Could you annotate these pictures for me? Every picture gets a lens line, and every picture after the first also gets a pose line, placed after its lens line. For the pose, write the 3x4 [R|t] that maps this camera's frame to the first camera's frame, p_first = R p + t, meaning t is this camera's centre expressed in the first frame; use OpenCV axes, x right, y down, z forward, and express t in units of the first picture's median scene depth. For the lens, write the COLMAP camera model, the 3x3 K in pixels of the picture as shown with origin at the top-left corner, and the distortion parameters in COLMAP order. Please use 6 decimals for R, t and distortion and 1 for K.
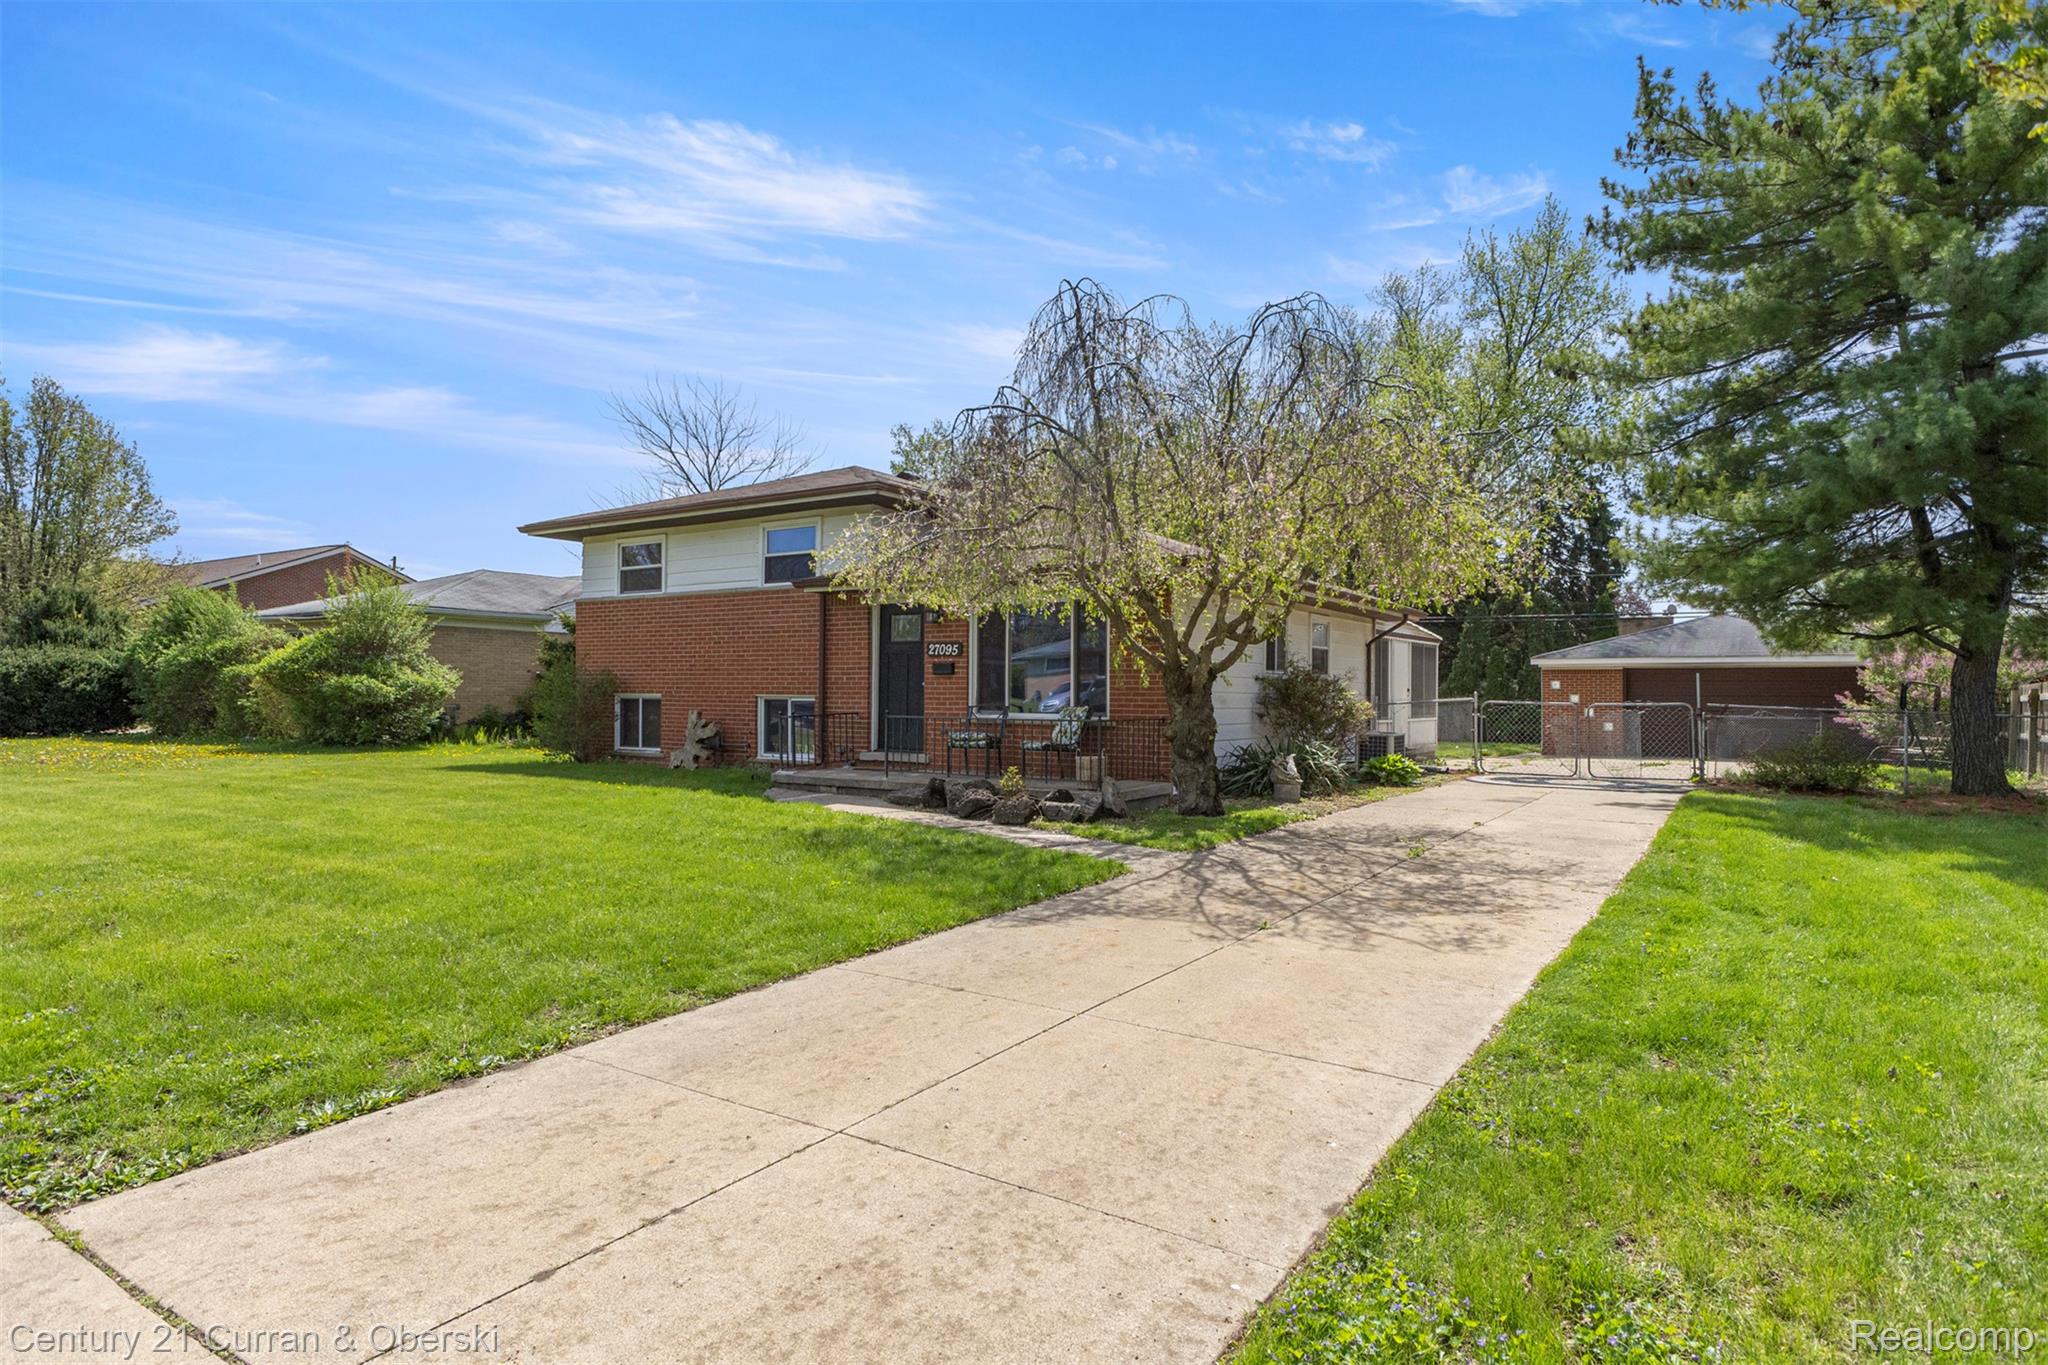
lens RADIAL K [[1128.3, 0, 1021.4], [0, 1128.3, 680.5], [0, 0, 1]] dist [0.001264, -0.000384]
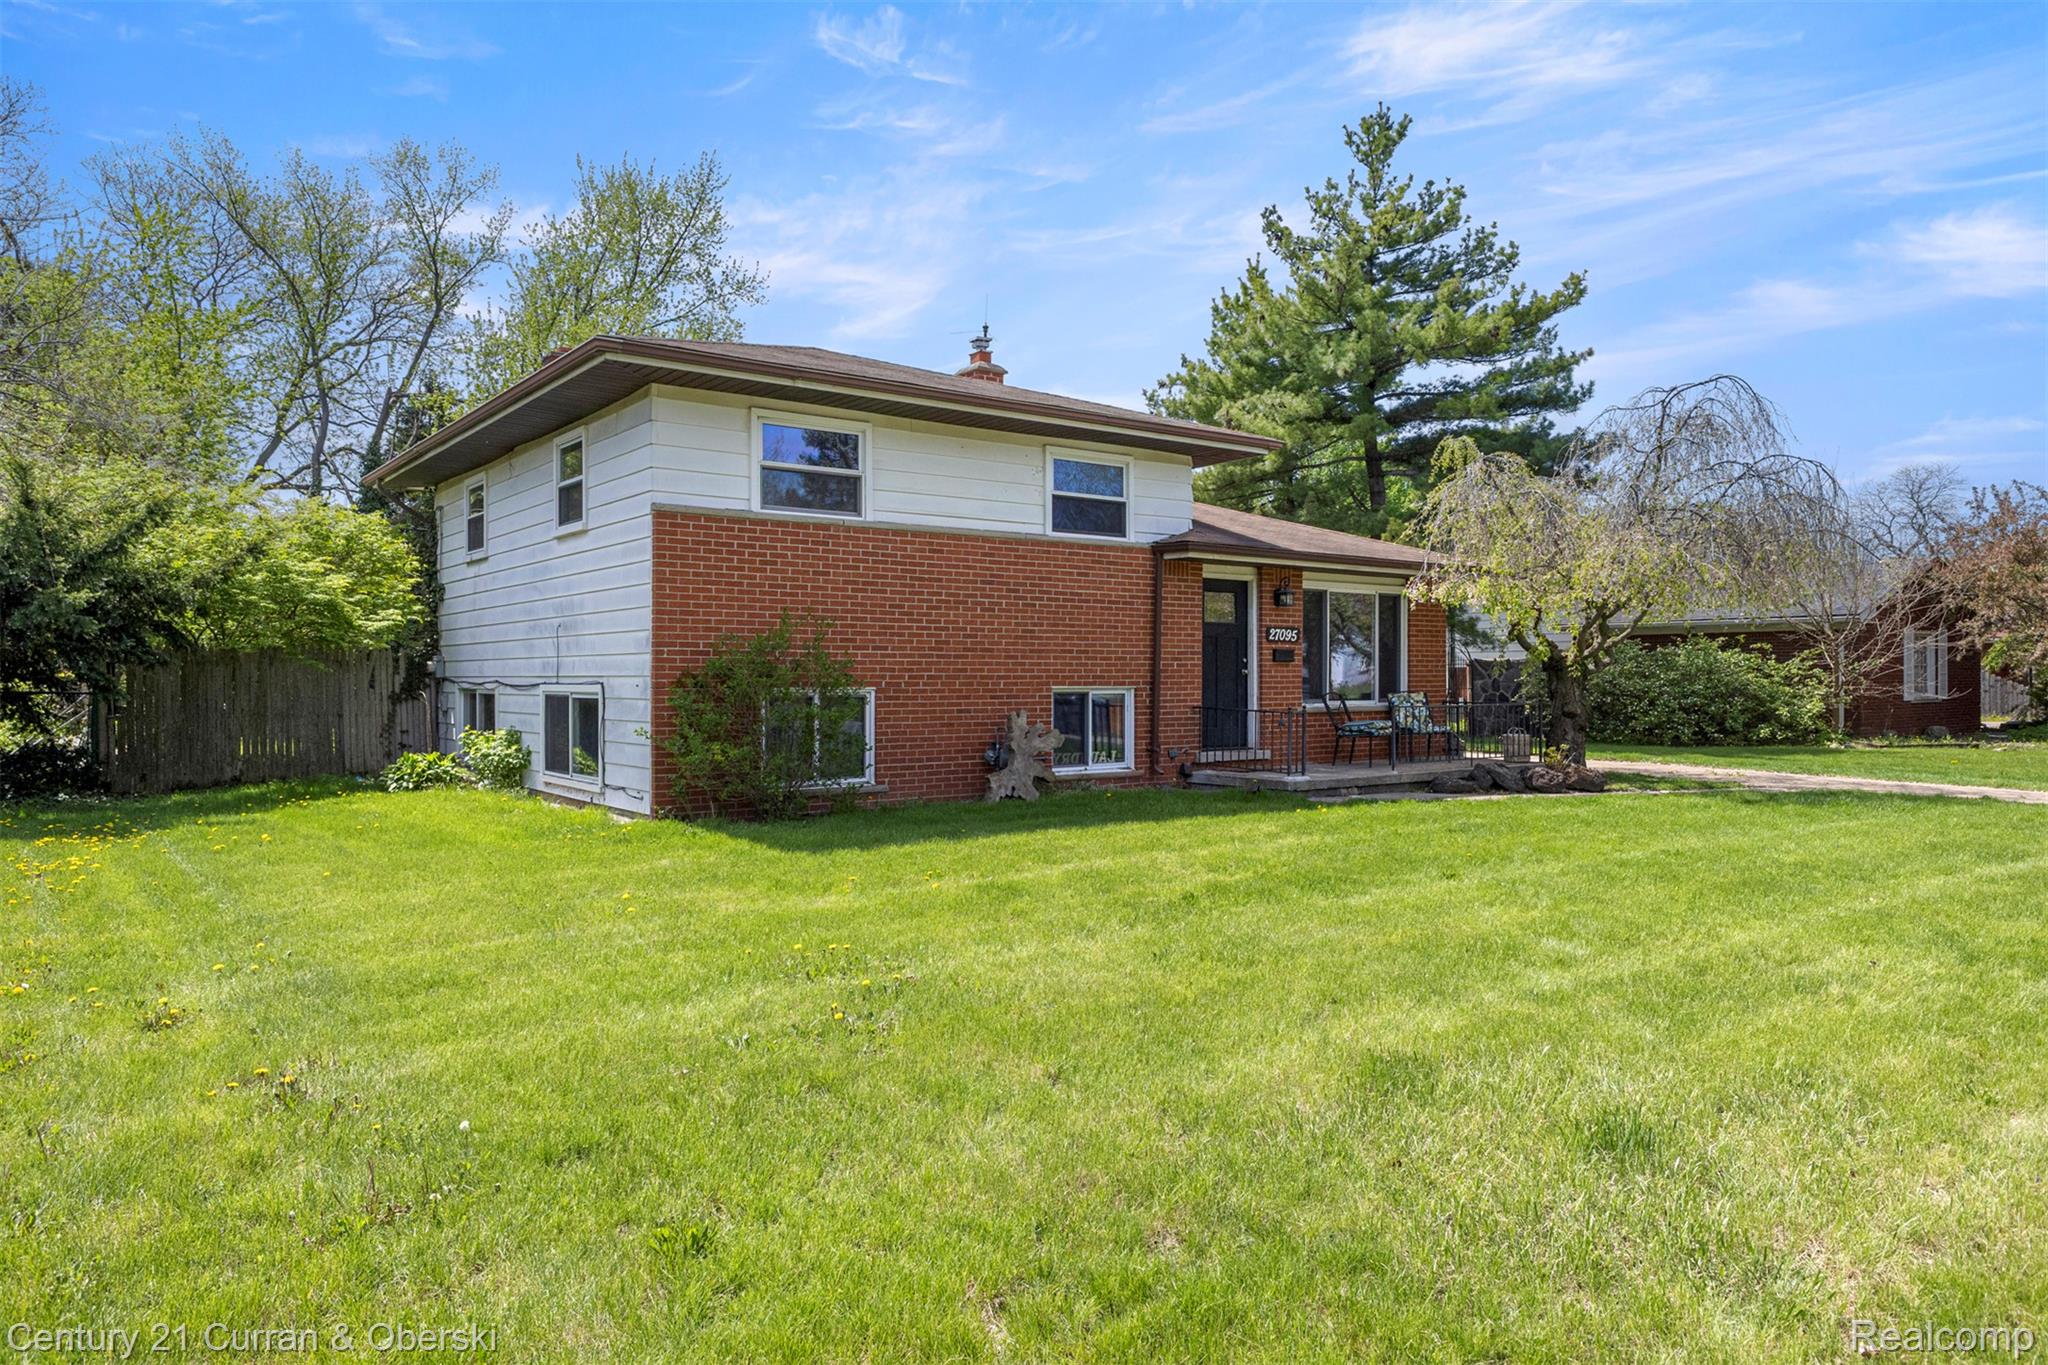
lens RADIAL K [[1328.1, 0, 1039.2], [0, 1328.1, 688.0], [0, 0, 1]] dist [0.051308, -0.000120]
pose [[0.334503, -0.011961, 0.942319, -0.995541], [-0.004846, 0.999884, 0.014412, 0.001196], [-0.942382, -0.009388, 0.334407, 0.703073]]
